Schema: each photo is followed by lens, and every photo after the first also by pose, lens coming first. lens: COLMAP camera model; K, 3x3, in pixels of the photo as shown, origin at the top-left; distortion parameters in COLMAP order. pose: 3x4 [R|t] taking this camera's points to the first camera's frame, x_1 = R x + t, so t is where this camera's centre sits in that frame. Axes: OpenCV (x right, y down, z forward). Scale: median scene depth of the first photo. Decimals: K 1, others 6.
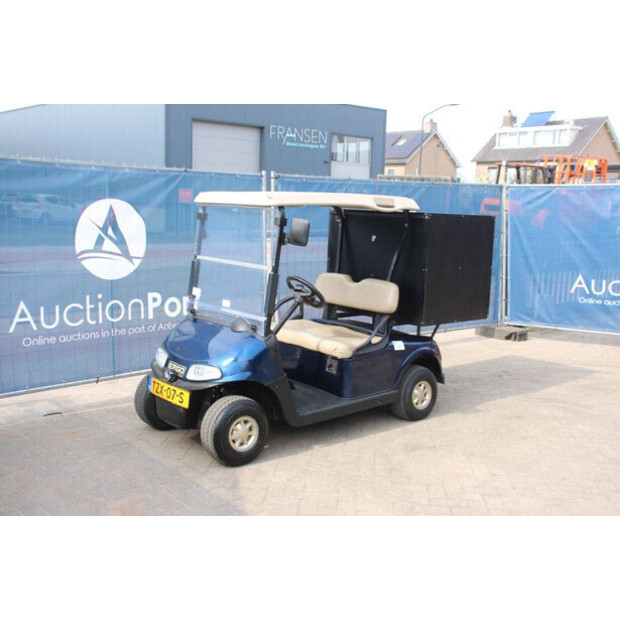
lens RADIAL K [[718.0, 0, 310.7], [0, 718.0, 307.1], [0, 0, 1]] dist [-0.010591, 0.000000]
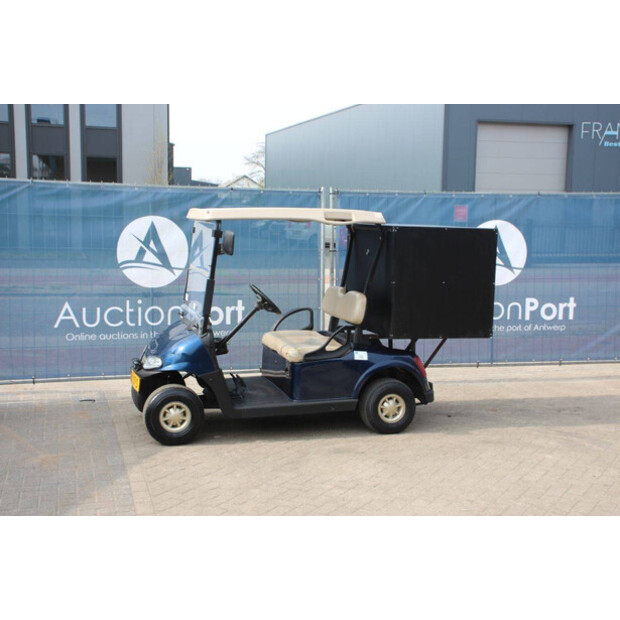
lens RADIAL K [[905.2, 0, 309.8], [0, 905.2, 313.1], [0, 0, 1]] dist [0.087199, 0.000000]
pose [[0.909325, 0.032822, -0.414791, 0.584669], [-0.051263, 0.998127, -0.033400, 0.039583], [0.412918, 0.051635, 0.909303, -0.202701]]
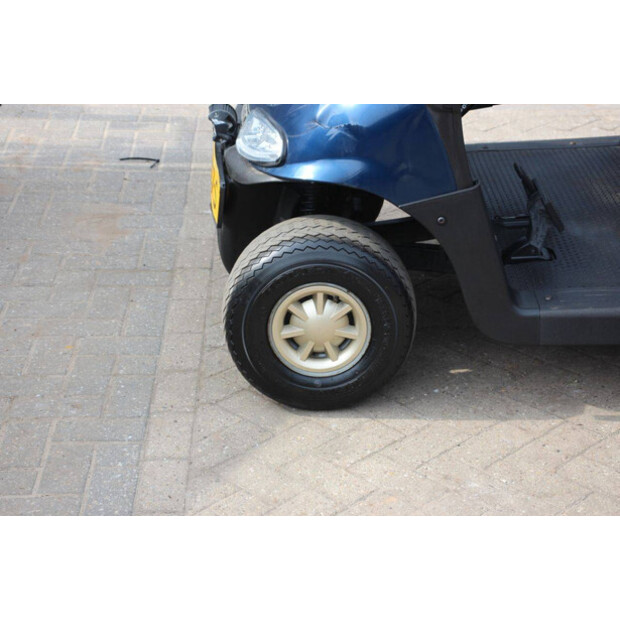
lens RADIAL K [[1459.4, 0, 309.1], [0, 1459.4, 306.6], [0, 0, 1]] dist [0.445699, 0.000000]
pose [[0.776880, 0.243913, -0.580486, 0.267170], [-0.075643, 0.951398, 0.298530, -0.042320], [0.625088, -0.188013, 0.757573, 0.374979]]
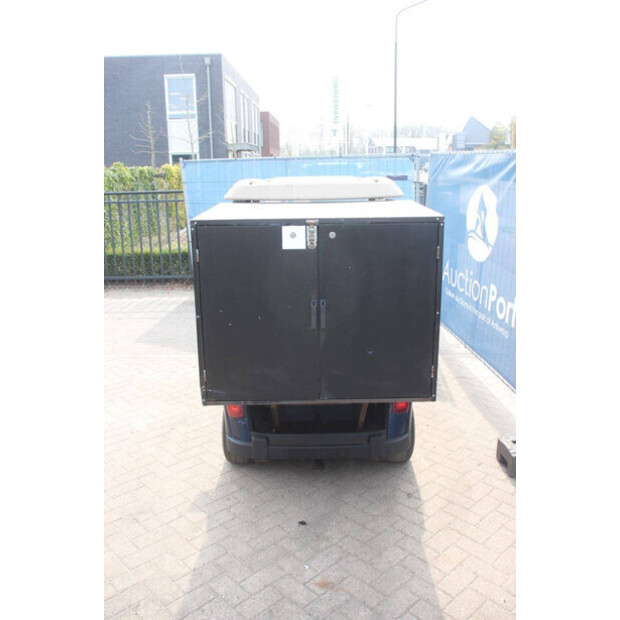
lens RADIAL K [[565.6, 0, 313.0], [0, 565.6, 313.9], [0, 0, 1]] dist [-0.078417, 0.000000]
pose [[-0.650778, 0.171924, -0.739547, 0.558695], [-0.118641, 0.939036, 0.322700, -0.223247], [0.749942, 0.297746, -0.590707, 1.452685]]
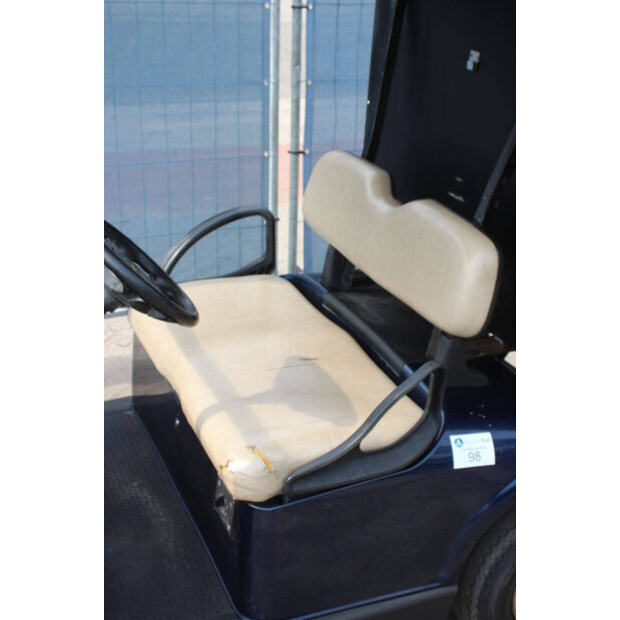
lens RADIAL K [[975.9, 0, 309.3], [0, 975.9, 310.6], [0, 0, 1]] dist [0.156481, 0.000000]
pose [[0.953621, 0.131350, -0.270839, 0.159814], [-0.060302, 0.964893, 0.255625, -0.103288], [0.294907, -0.227438, 0.928064, 0.607826]]
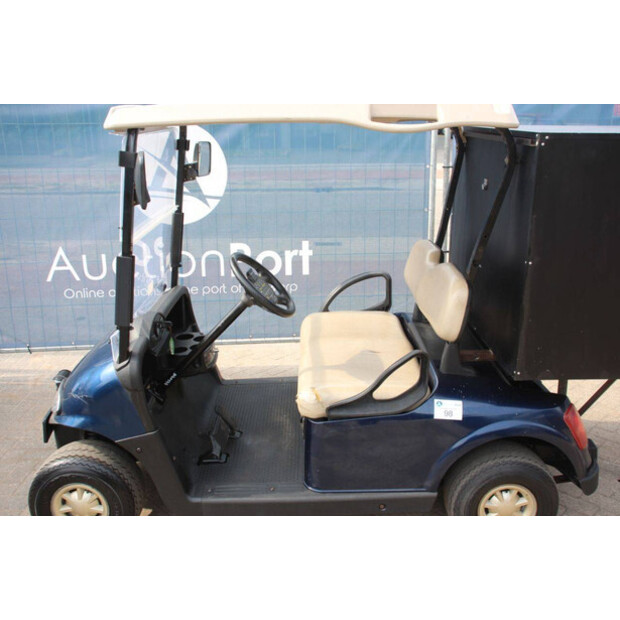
lens RADIAL K [[619.9, 0, 310.2], [0, 619.9, 307.7], [0, 0, 1]] dist [-0.059684, 0.000000]
pose [[0.761752, 0.159195, -0.628006, 0.303652], [-0.061892, 0.982789, 0.174057, -0.083283], [0.644906, -0.093719, 0.758494, 0.619129]]
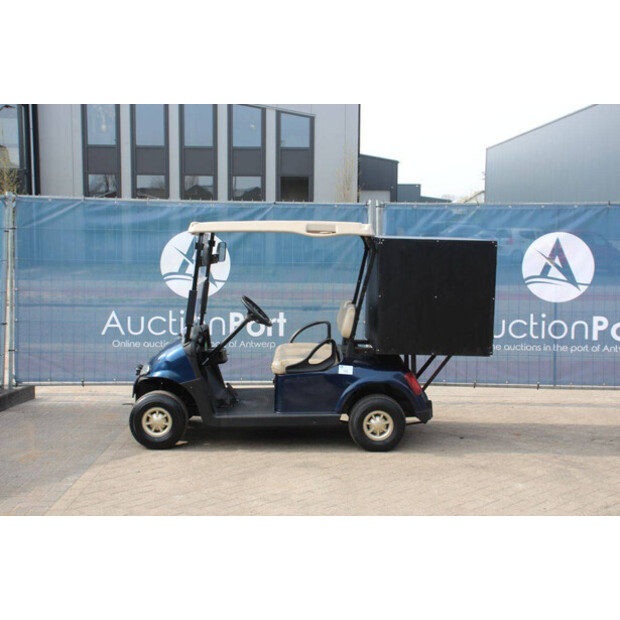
lens RADIAL K [[905.2, 0, 304.2], [0, 905.2, 312.3], [0, 0, 1]] dist [0.087199, 0.000000]
pose [[0.760806, 0.040752, -0.647699, 0.889075], [-0.082174, 0.996043, -0.033855, 0.020754], [0.643756, 0.078981, 0.761144, -0.007355]]
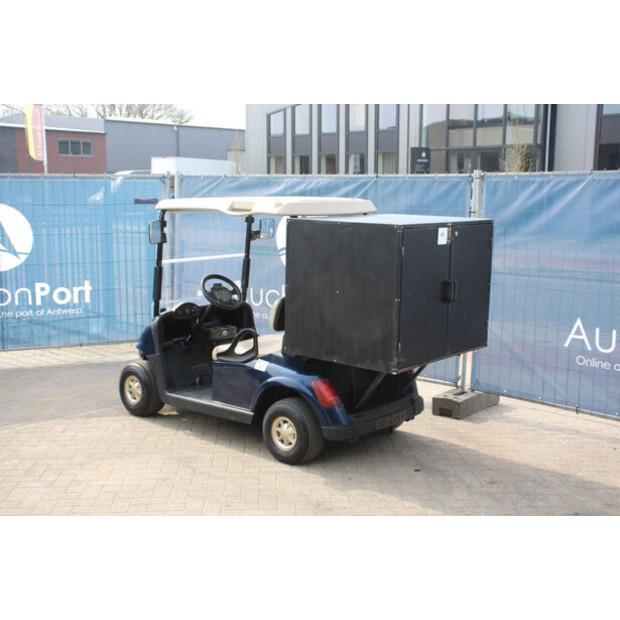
lens RADIAL K [[797.0, 0, 304.6], [0, 797.0, 316.0], [0, 0, 1]] dist [0.014519, 0.000000]
pose [[0.136583, 0.123223, -0.982935, 1.088415], [-0.145996, 0.983903, 0.103058, -0.115941], [0.979811, 0.129429, 0.152374, 0.888006]]
